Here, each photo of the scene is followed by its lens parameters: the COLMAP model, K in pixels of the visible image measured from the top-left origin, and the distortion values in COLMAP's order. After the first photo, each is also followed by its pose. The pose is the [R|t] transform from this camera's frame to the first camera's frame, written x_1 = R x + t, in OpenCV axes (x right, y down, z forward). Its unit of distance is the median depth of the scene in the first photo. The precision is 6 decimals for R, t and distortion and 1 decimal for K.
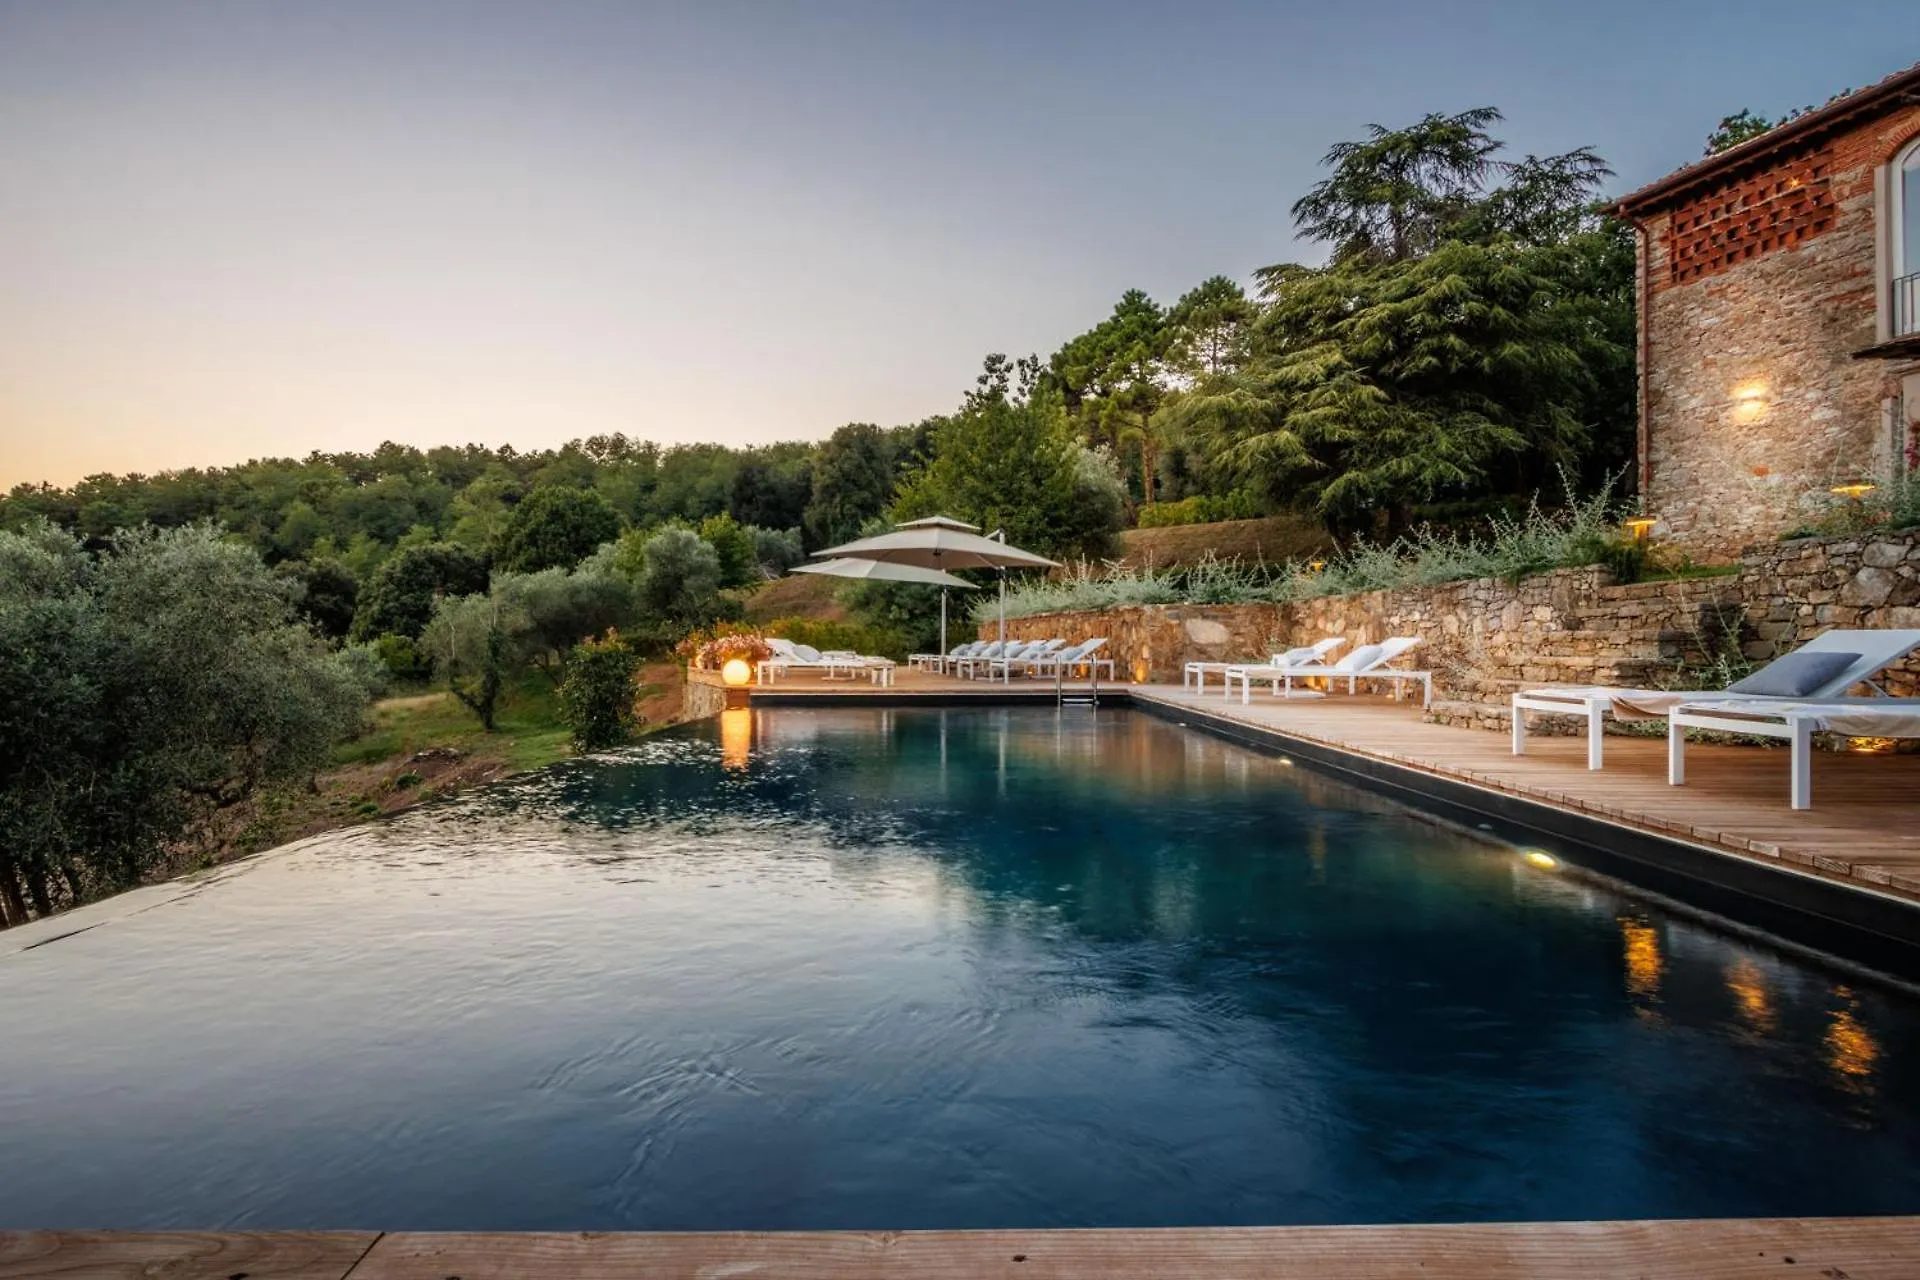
lens RADIAL K [[931.0, 0, 949.6], [0, 931.0, 631.4], [0, 0, 1]] dist [-0.012951, 0.003926]
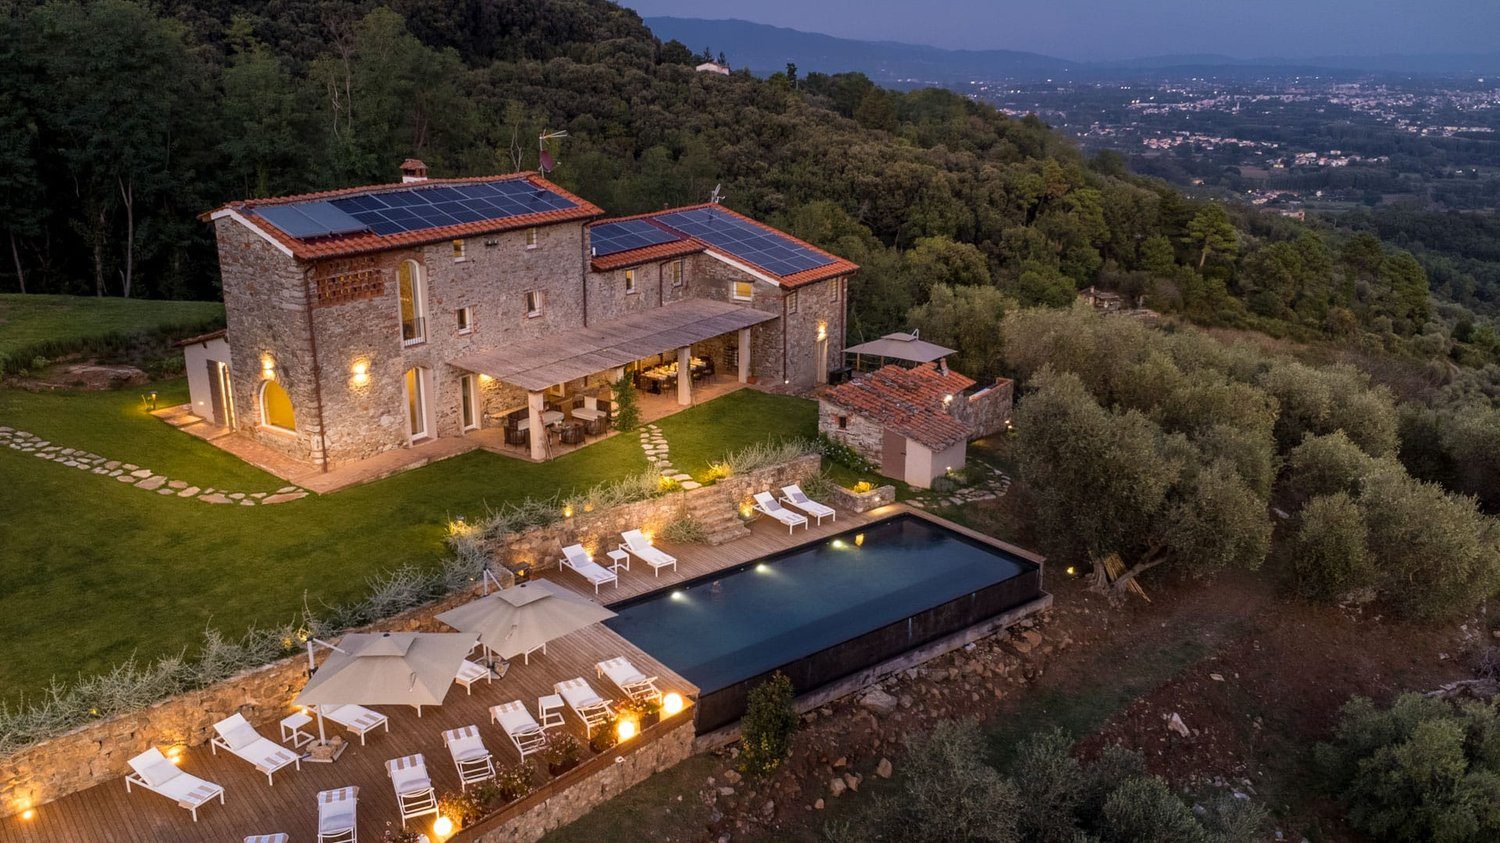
lens RADIAL K [[1224.2, 0, 750.3], [0, 1224.2, 424.1], [0, 0, 1]] dist [0.046537, -0.000698]
pose [[-0.599610, -0.235777, 0.764773, -0.776509], [-0.010712, 0.957895, 0.286918, -0.431461], [-0.800221, 0.163847, -0.576889, 0.891734]]
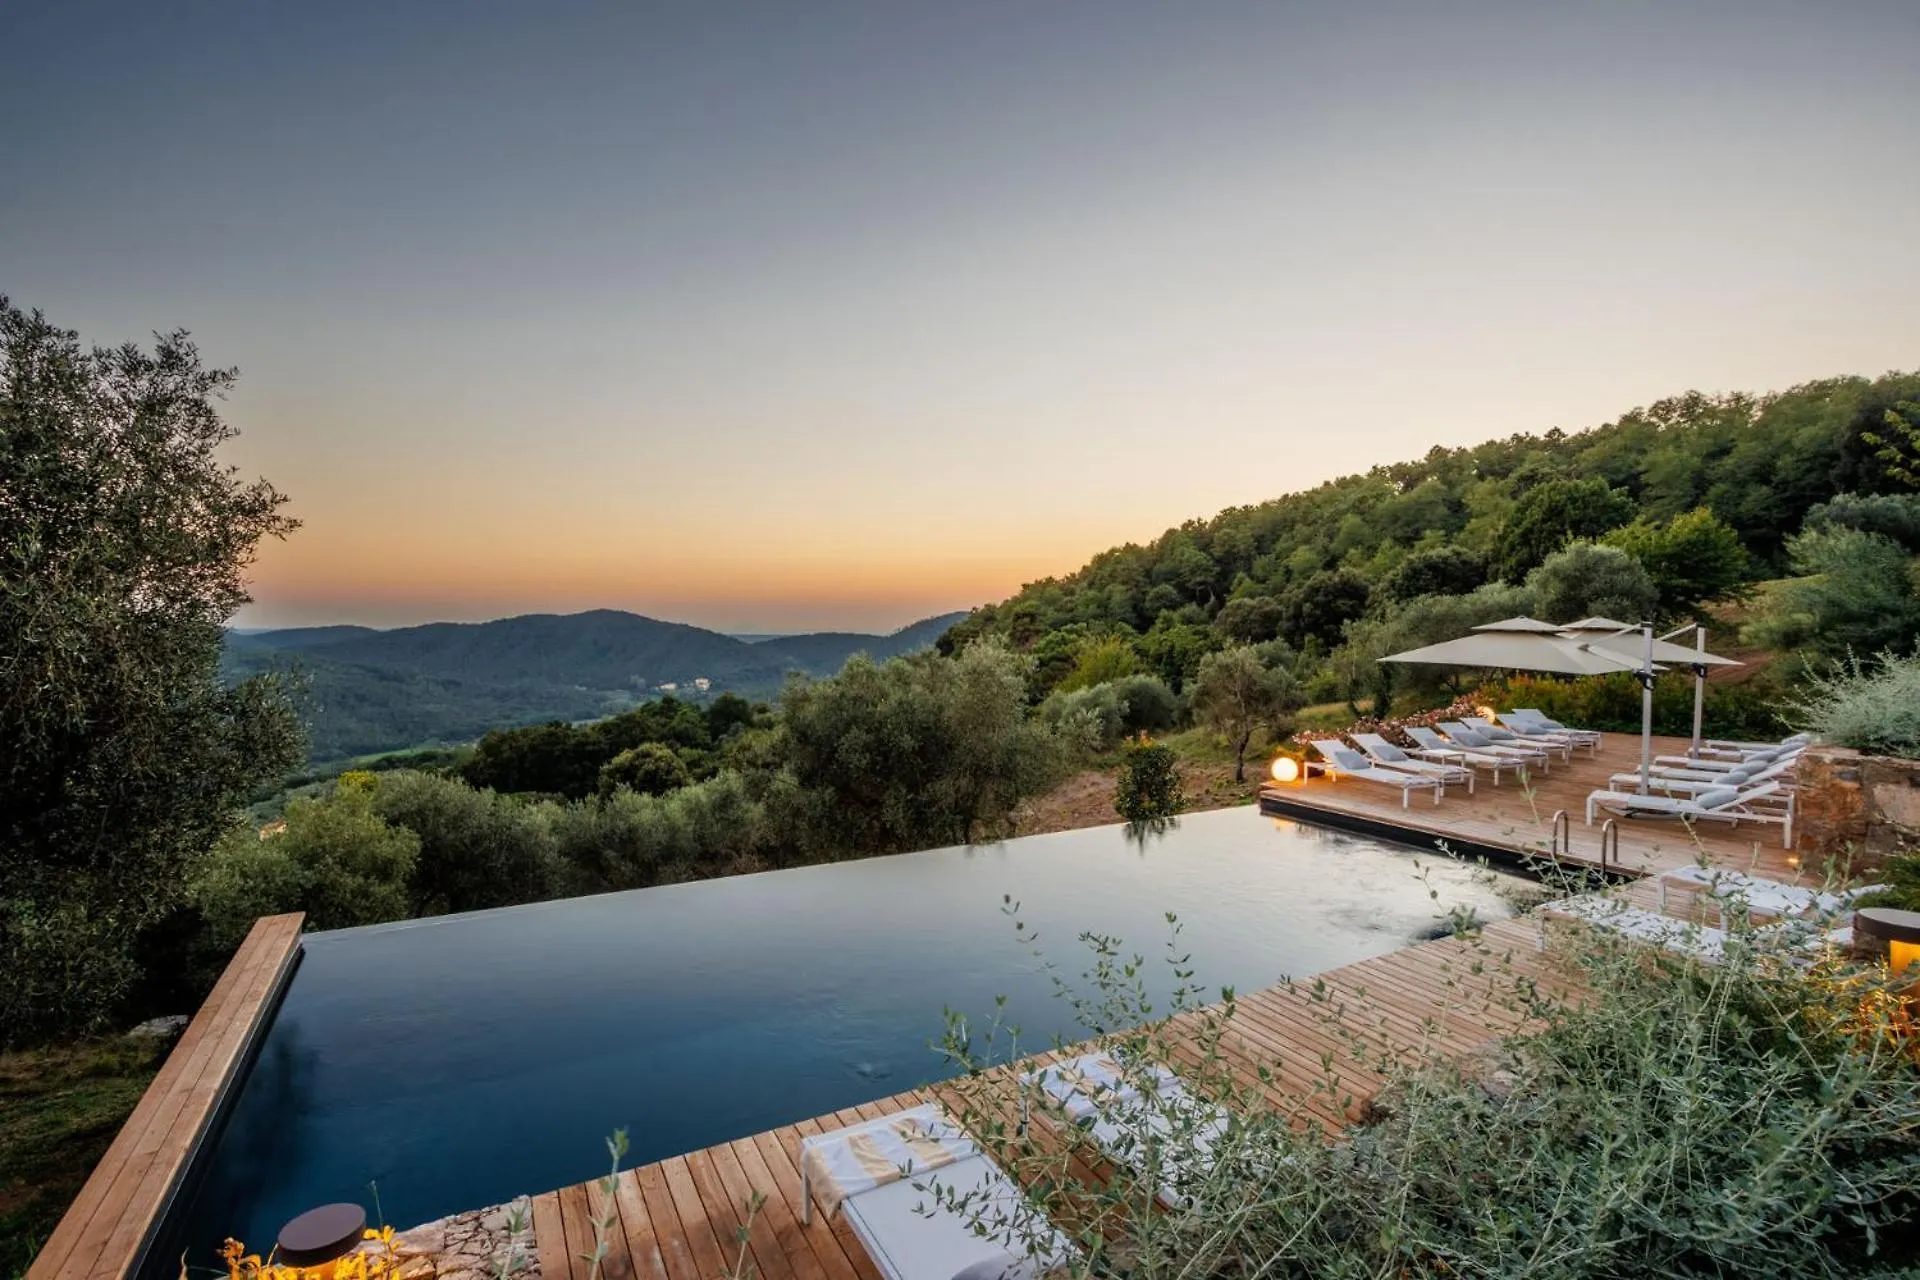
lens RADIAL K [[887.8, 0, 974.3], [0, 887.8, 637.8], [0, 0, 1]] dist [-0.002351, -0.000948]
pose [[0.499818, 0.016133, -0.865980, 0.225976], [0.006720, 0.999724, 0.022503, -0.062951], [0.866105, -0.017067, 0.499571, 0.077565]]
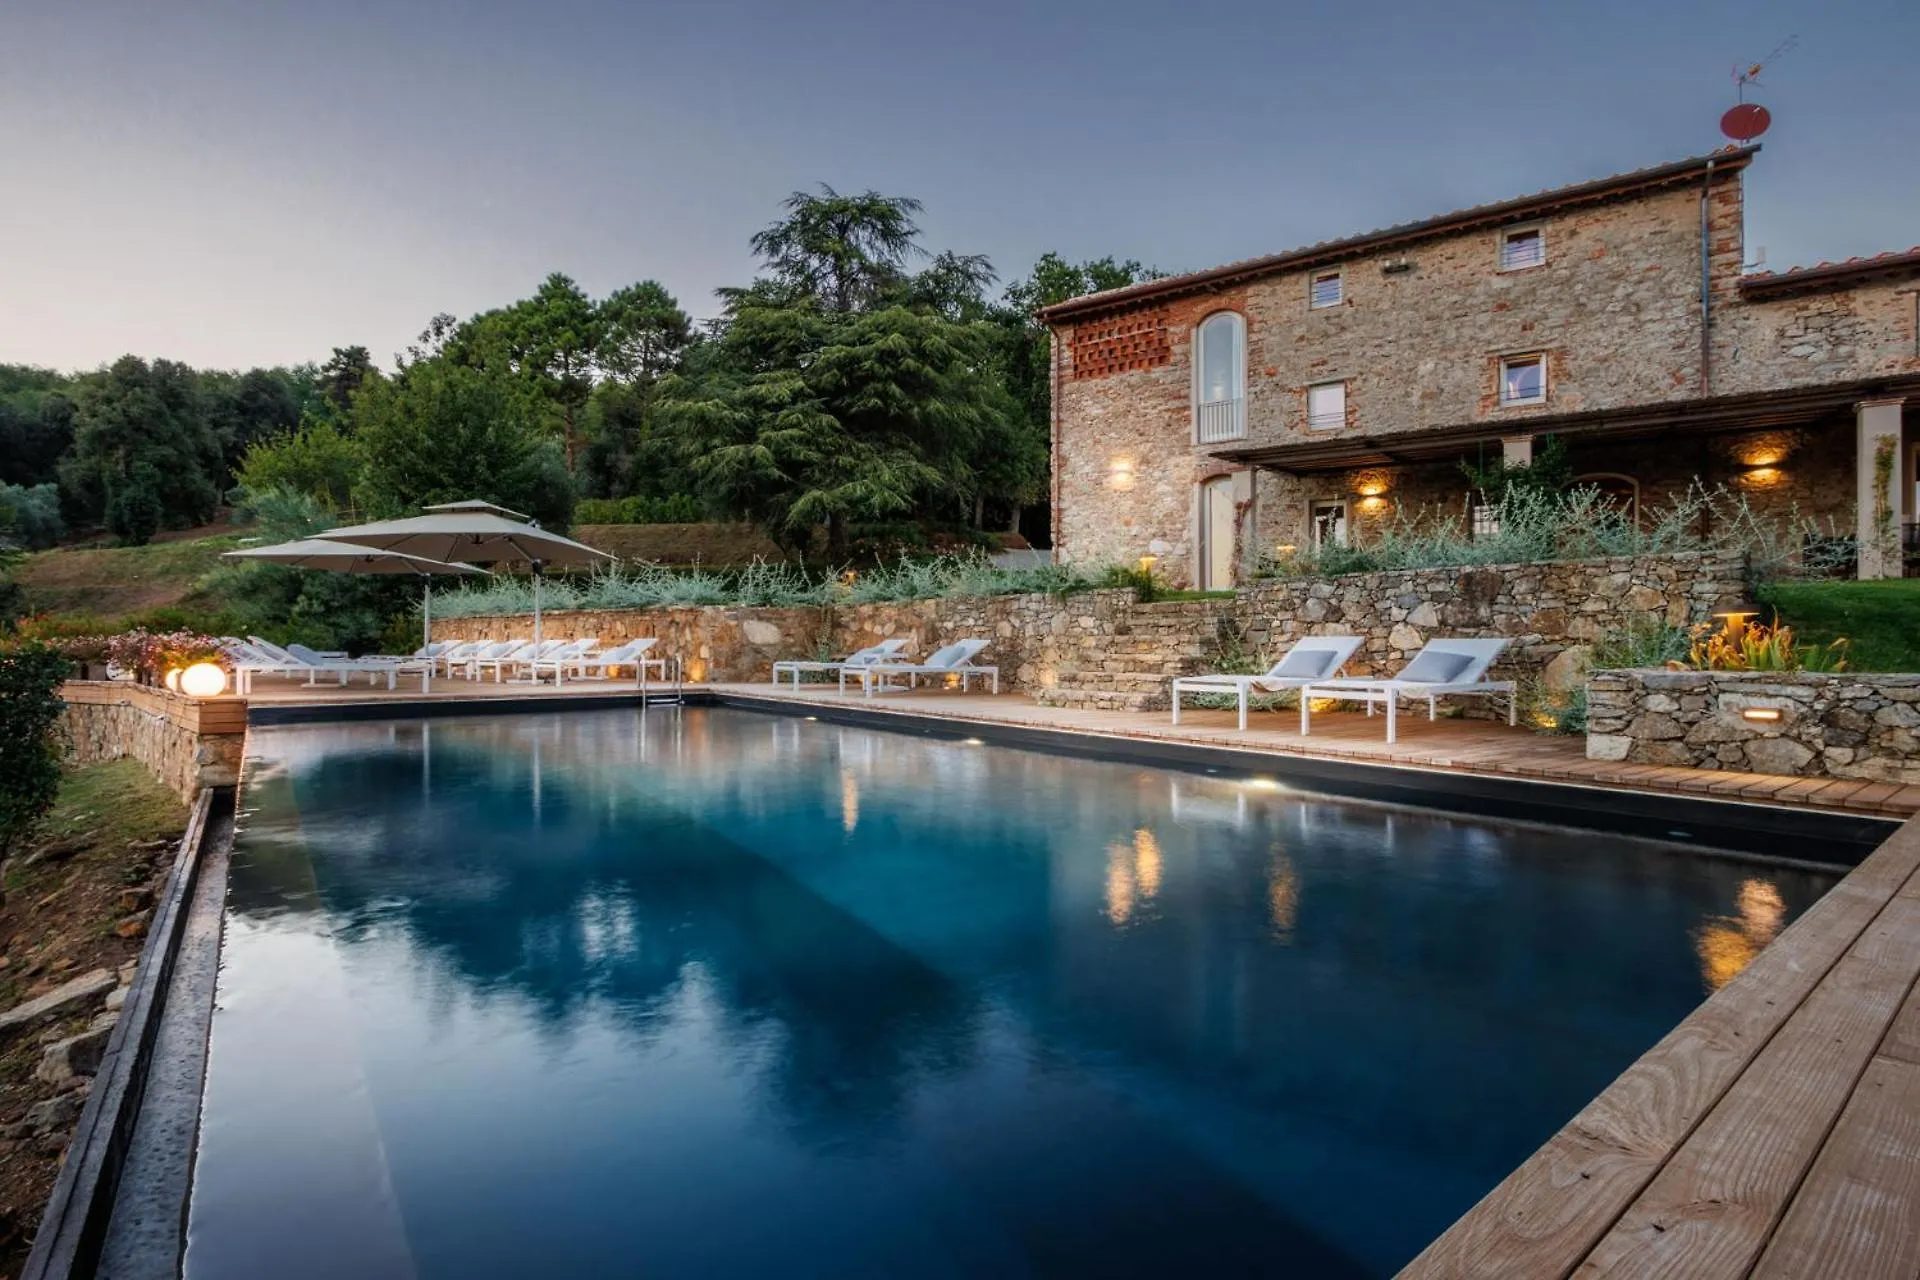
lens RADIAL K [[931.0, 0, 936.3], [0, 931.0, 609.6], [0, 0, 1]] dist [-0.012951, 0.003926]
pose [[0.809536, 0.025909, 0.586498, -0.088854], [-0.011363, 0.999530, -0.028471, 0.000877], [-0.586960, 0.016384, 0.809450, 0.012049]]
